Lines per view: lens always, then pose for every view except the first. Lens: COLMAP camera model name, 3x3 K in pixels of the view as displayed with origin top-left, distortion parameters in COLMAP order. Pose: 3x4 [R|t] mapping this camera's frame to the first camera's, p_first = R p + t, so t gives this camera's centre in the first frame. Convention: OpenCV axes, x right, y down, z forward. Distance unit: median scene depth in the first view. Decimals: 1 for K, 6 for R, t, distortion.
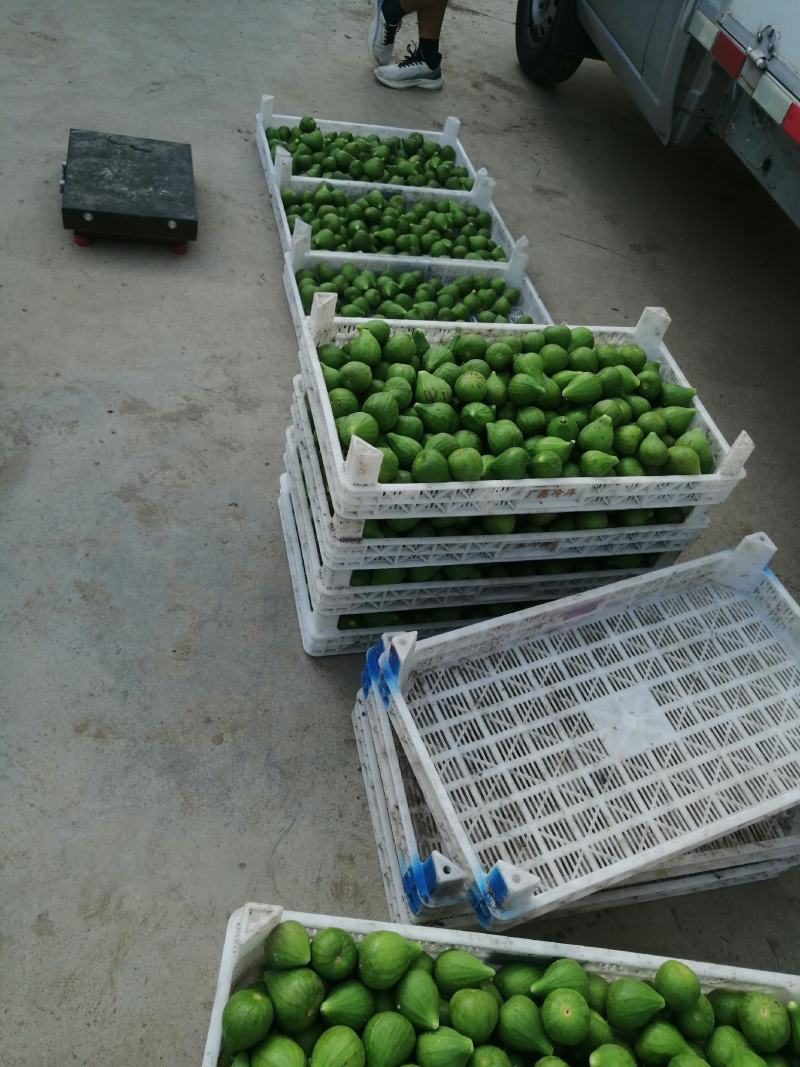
lens RADIAL K [[825.9, 0, 400.0], [0, 825.9, 533.5], [0, 0, 1]] dist [-0.035401, 0.072787]
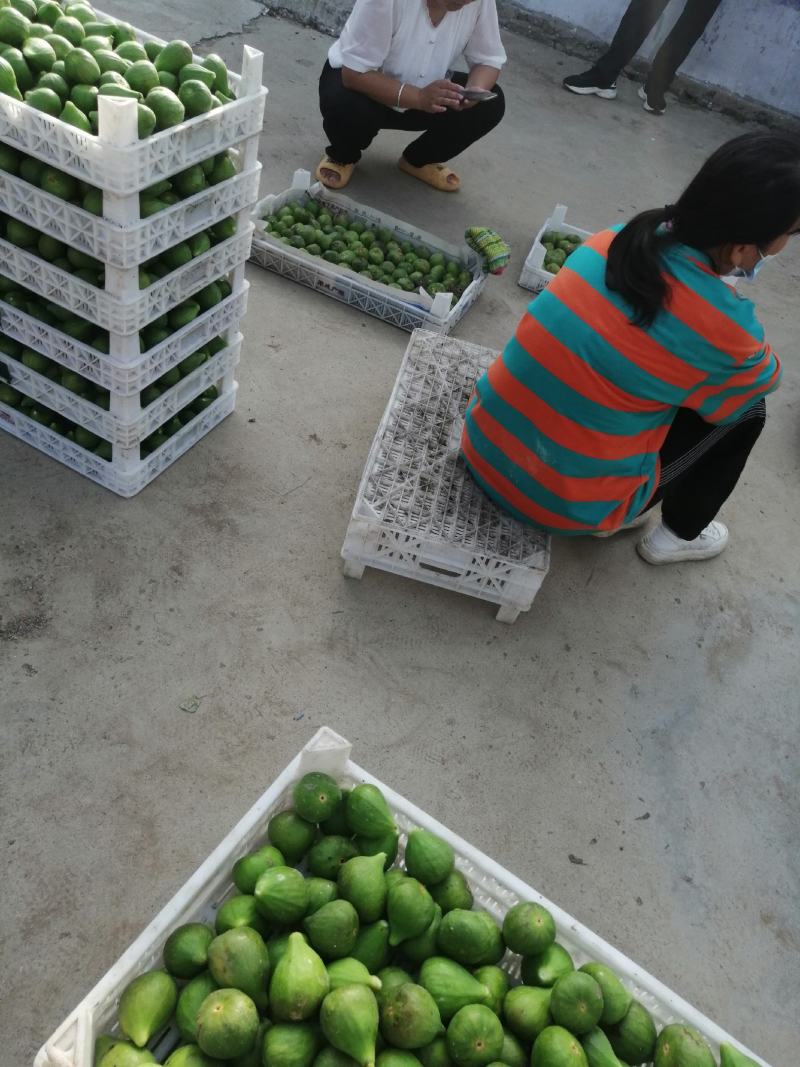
lens RADIAL K [[825.9, 0, 400.0], [0, 825.9, 533.5], [0, 0, 1]] dist [-0.035401, 0.072787]
pose [[0.800522, 0.400932, -0.445442, -0.530112], [-0.476950, 0.876261, -0.068444, 0.106586], [0.362882, 0.267244, 0.892691, -0.278469]]
